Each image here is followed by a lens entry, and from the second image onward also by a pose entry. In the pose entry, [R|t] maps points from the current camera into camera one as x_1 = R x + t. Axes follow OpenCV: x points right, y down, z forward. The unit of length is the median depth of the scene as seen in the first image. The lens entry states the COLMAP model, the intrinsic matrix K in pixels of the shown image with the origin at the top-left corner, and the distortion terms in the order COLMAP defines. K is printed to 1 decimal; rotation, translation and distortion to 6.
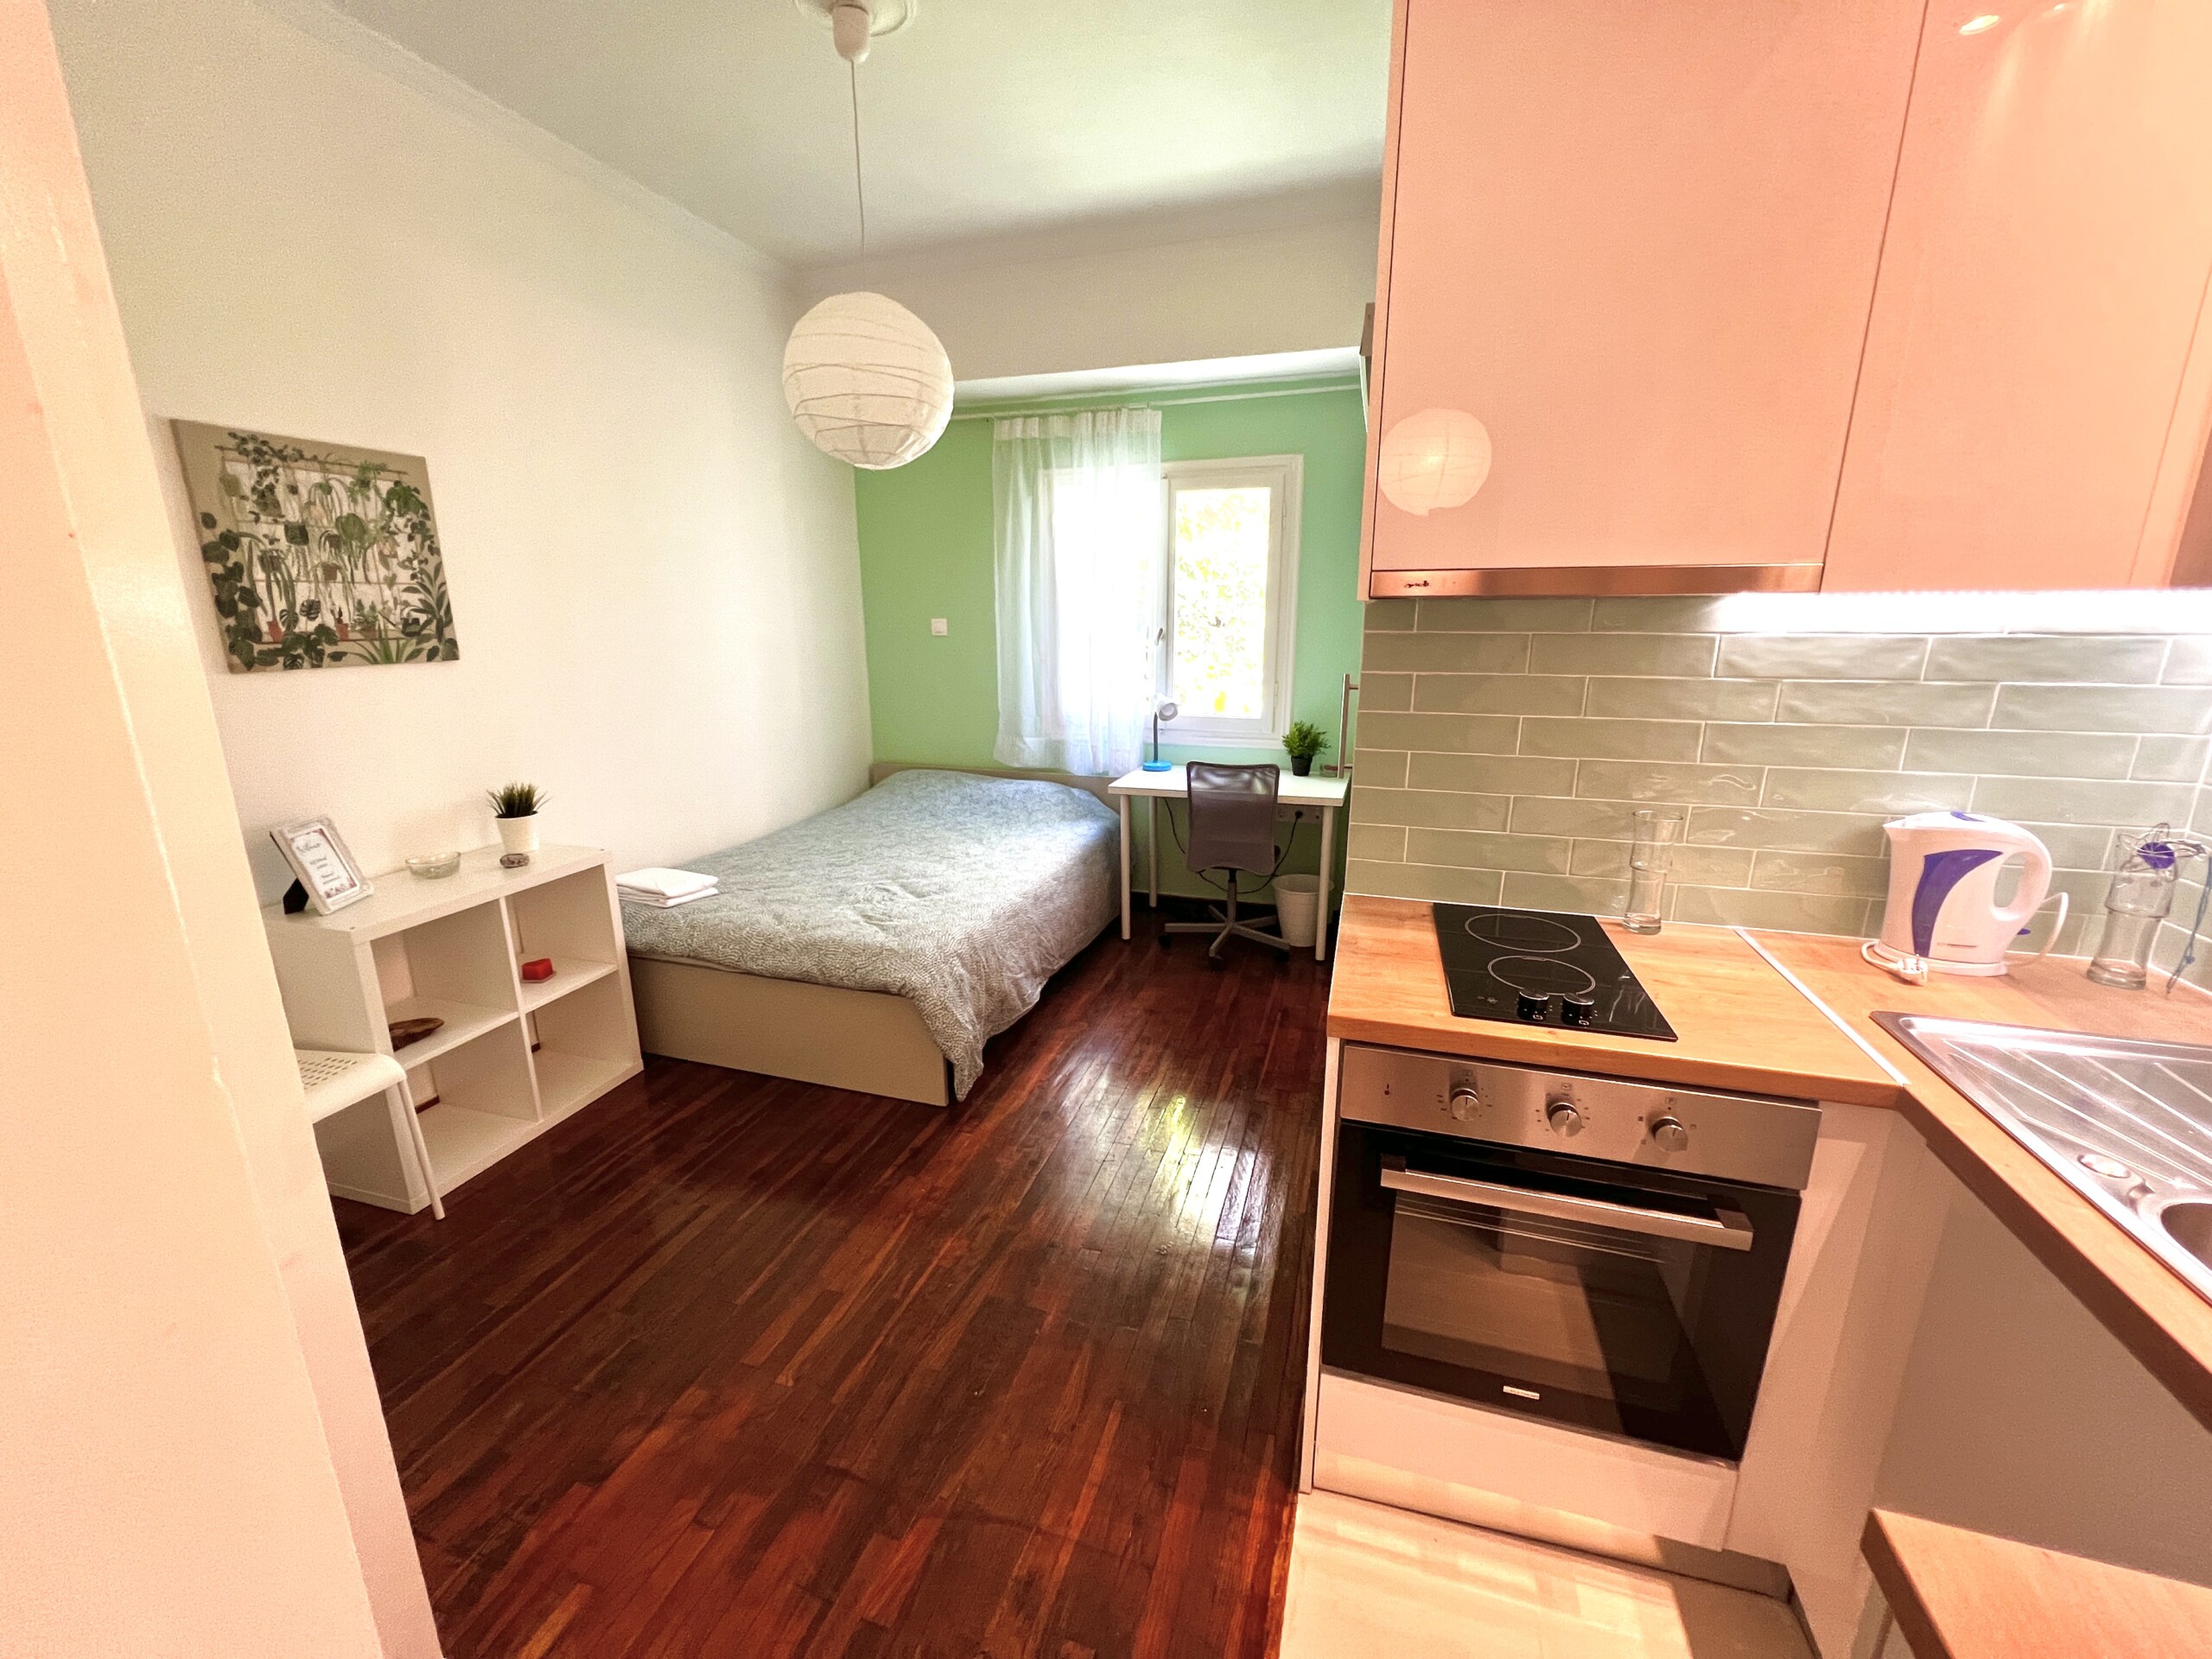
lens RADIAL K [[887.7, 0, 1102.8], [0, 887.7, 836.8], [0, 0, 1]] dist [-0.002144, -0.000083]
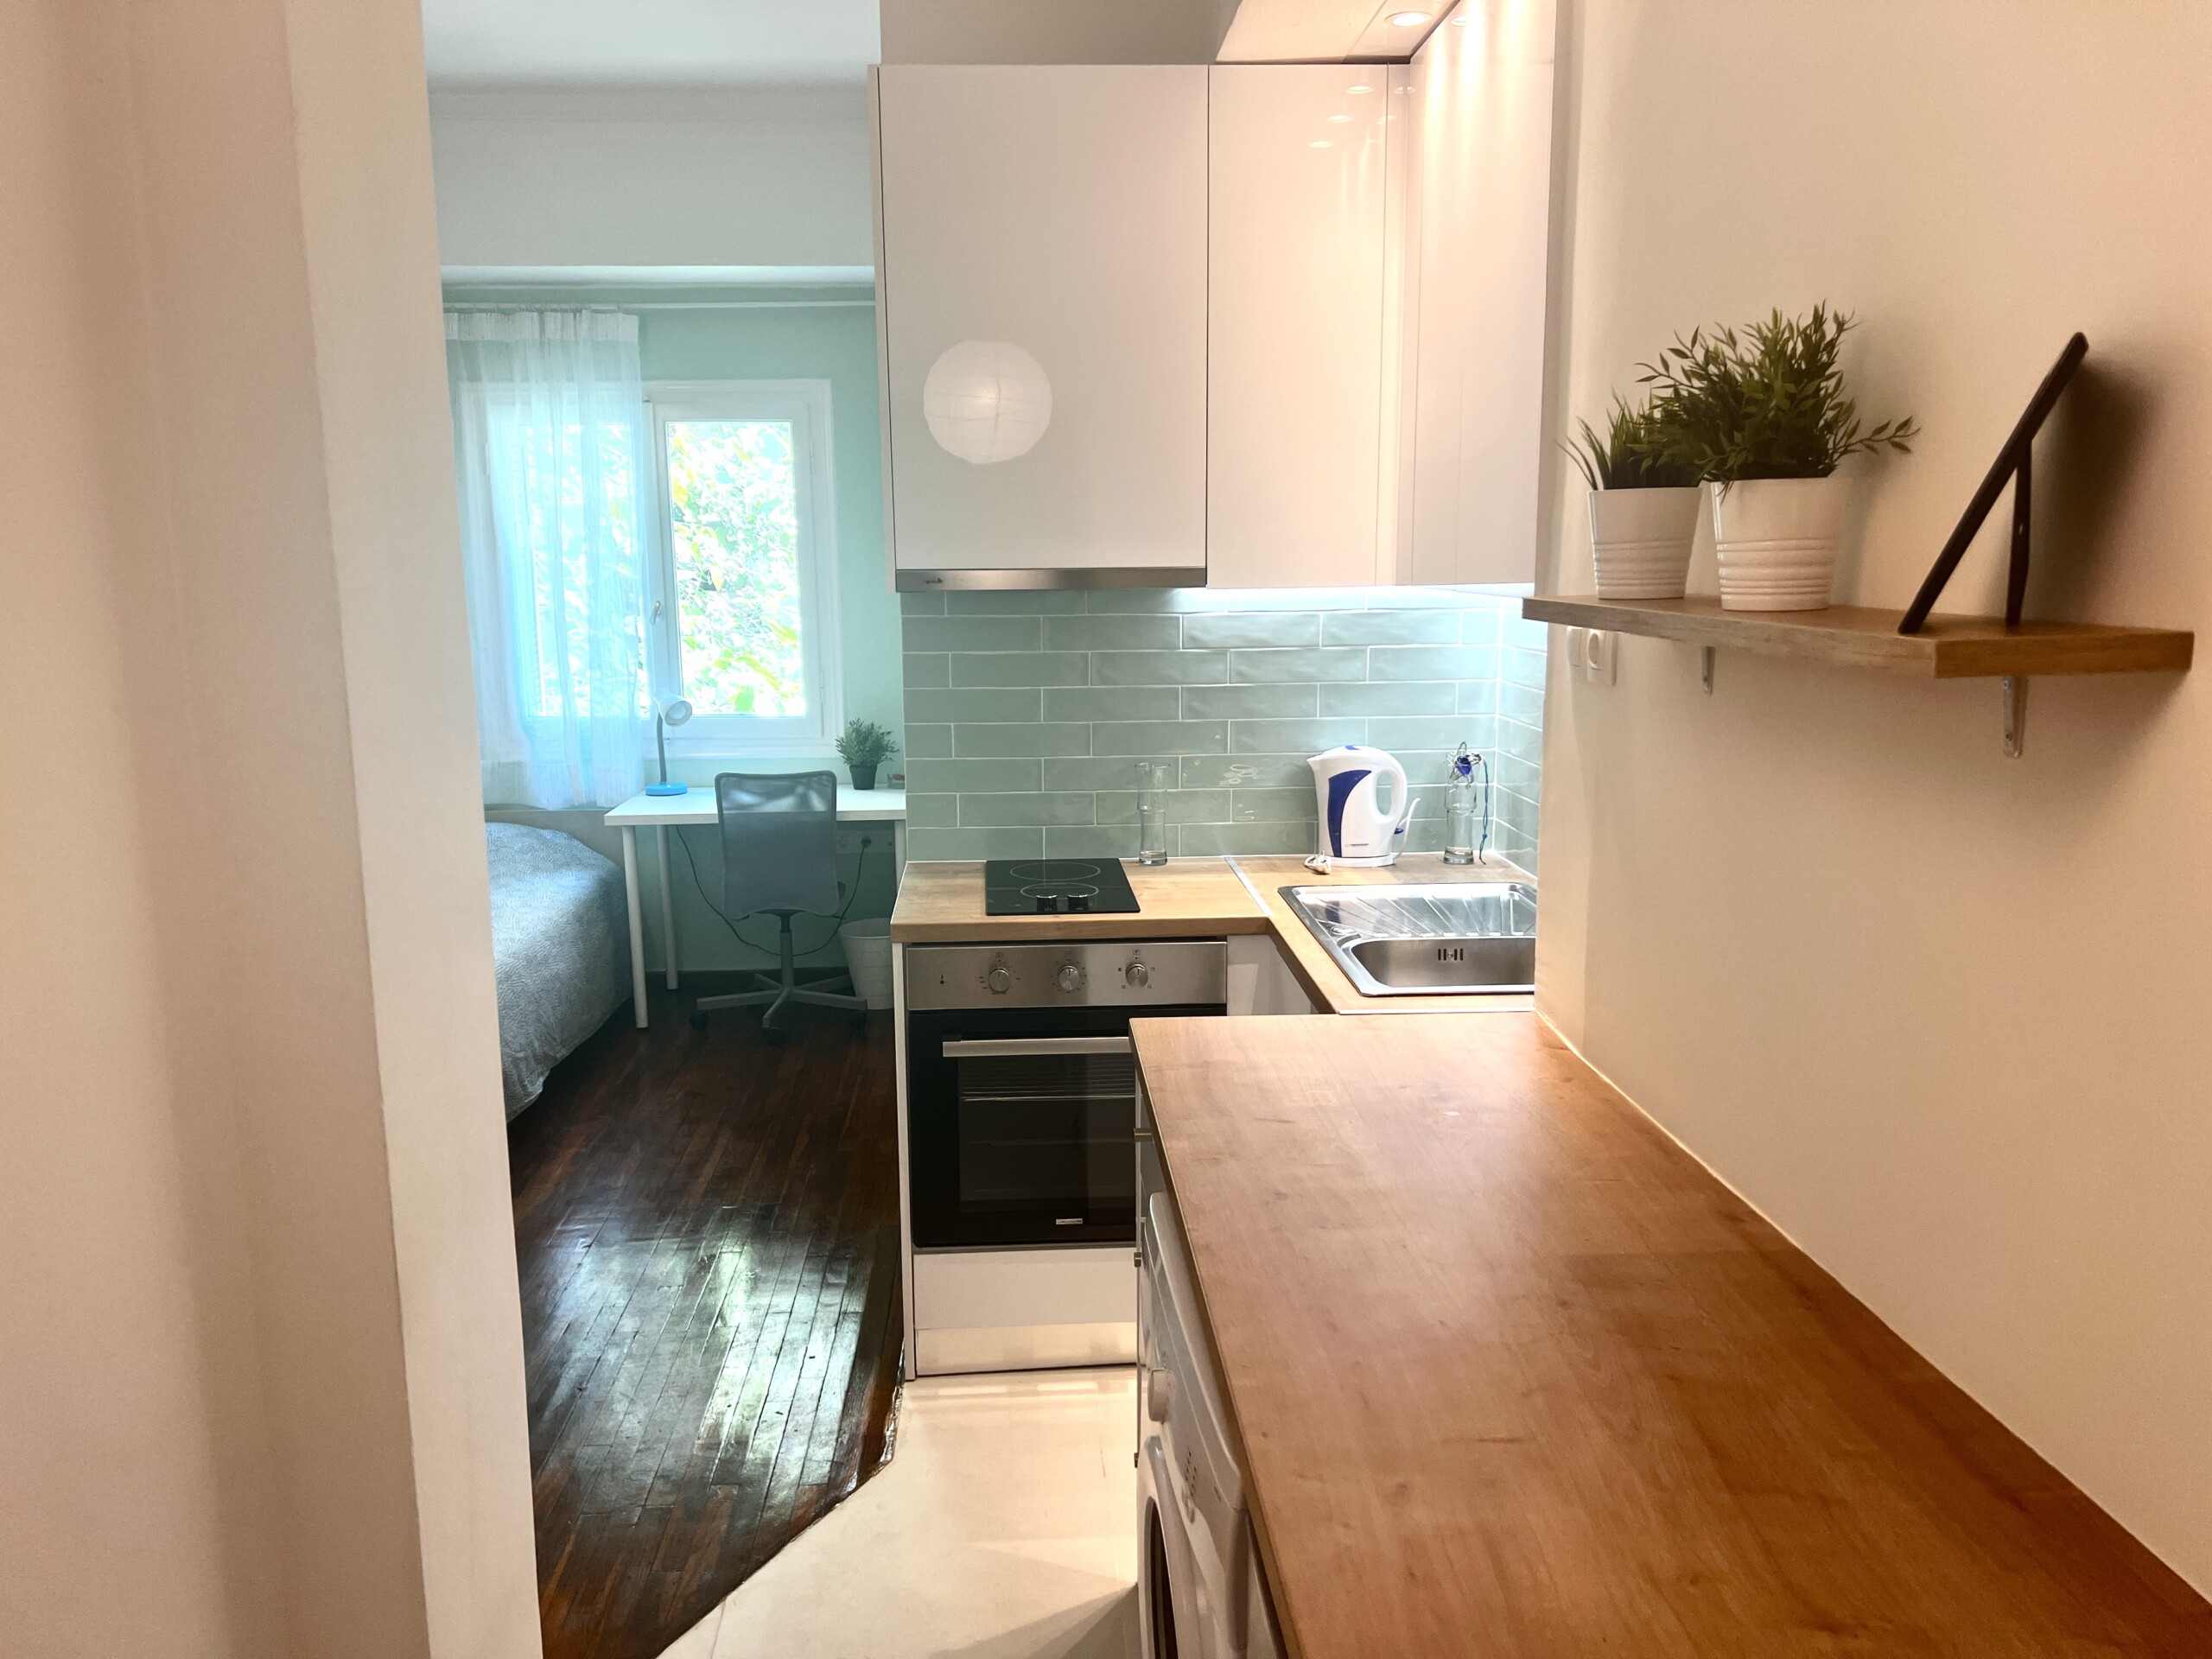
lens RADIAL K [[1665.8, 0, 1089.9], [0, 1665.8, 834.4], [0, 0, 1]] dist [0.055554, -0.066787]
pose [[0.937918, -0.064126, 0.340877, -0.149238], [0.090966, 0.993838, -0.063332, 0.135821], [-0.334715, 0.090408, 0.937972, -0.710448]]
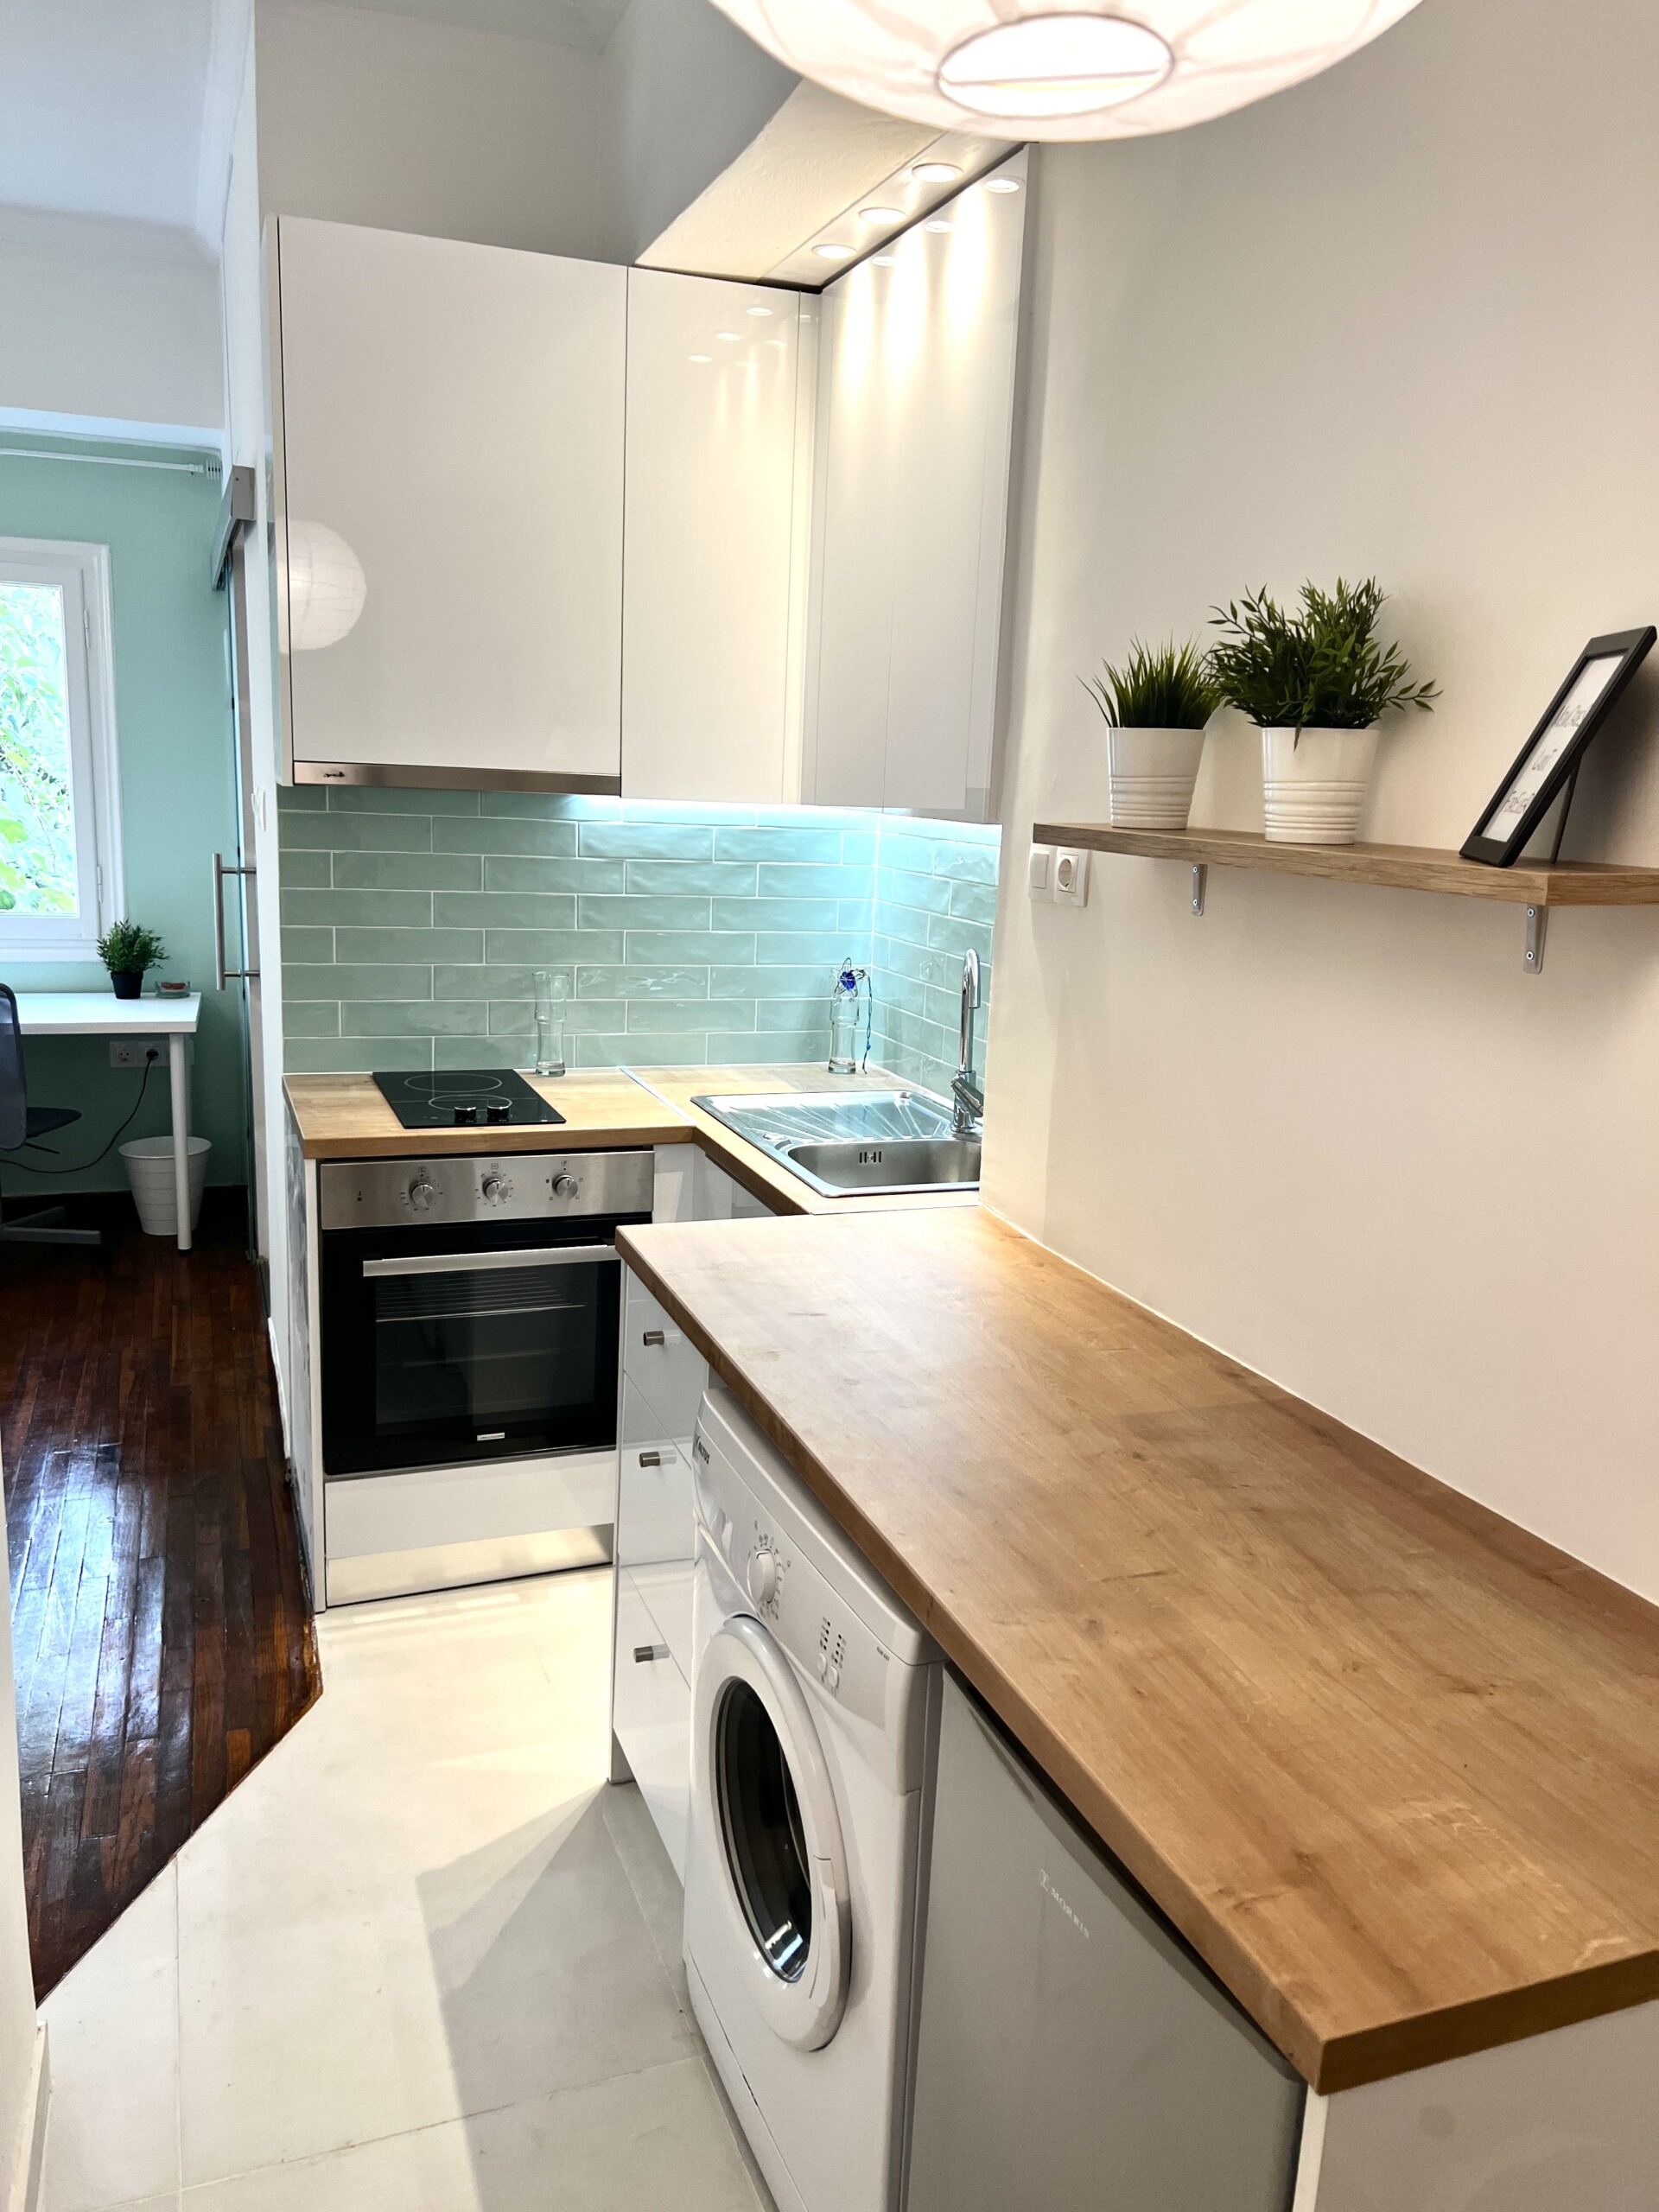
lens RADIAL K [[1665.8, 0, 833.5], [0, 1665.8, 1112.3], [0, 0, 1]] dist [0.055554, -0.066787]
pose [[0.785336, -0.087095, 0.612913, -0.303913], [0.106617, 0.994289, 0.004679, 0.125537], [-0.609820, 0.061672, 0.790136, -0.649382]]
